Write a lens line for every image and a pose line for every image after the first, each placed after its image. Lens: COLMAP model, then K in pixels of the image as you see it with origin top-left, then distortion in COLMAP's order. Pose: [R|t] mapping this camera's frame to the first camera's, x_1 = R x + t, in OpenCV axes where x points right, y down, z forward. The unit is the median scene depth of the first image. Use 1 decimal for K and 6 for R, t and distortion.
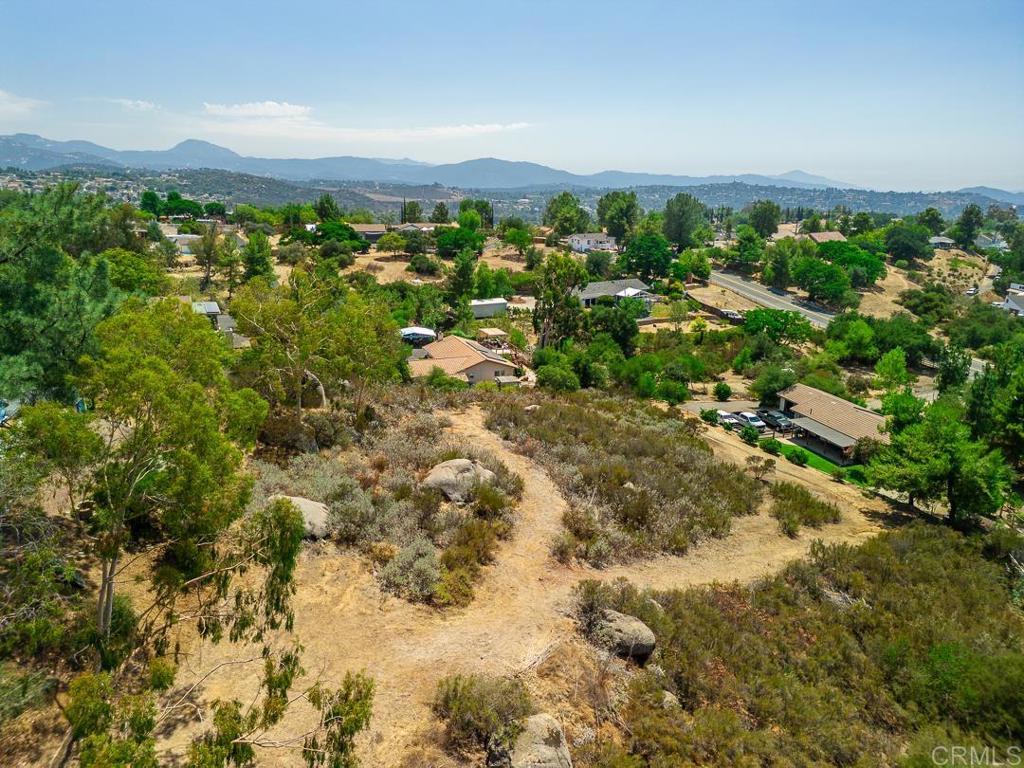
lens RADIAL K [[716.2, 0, 513.0], [0, 716.2, 382.0], [0, 0, 1]] dist [0.074036, -0.077947]
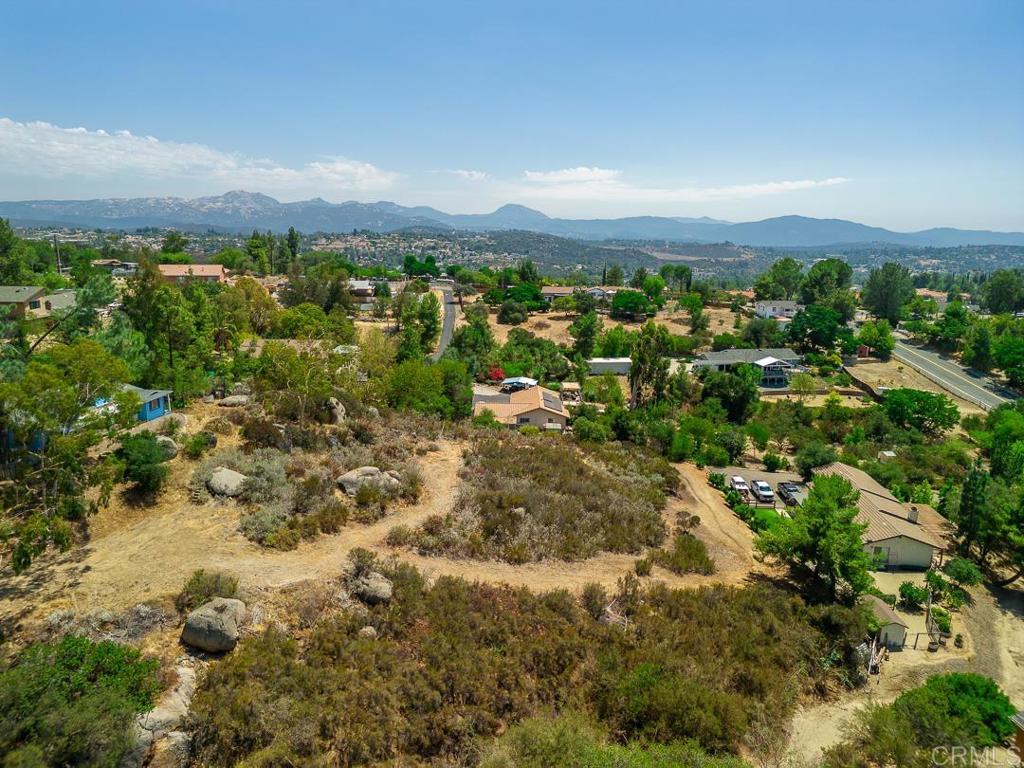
lens RADIAL K [[716.2, 0, 513.0], [0, 716.2, 382.0], [0, 0, 1]] dist [0.074036, -0.077947]
pose [[0.923437, 0.079248, -0.375479, 0.184023], [-0.107657, 0.992651, -0.055260, -0.002001], [0.368340, 0.091452, 0.925182, -0.053125]]
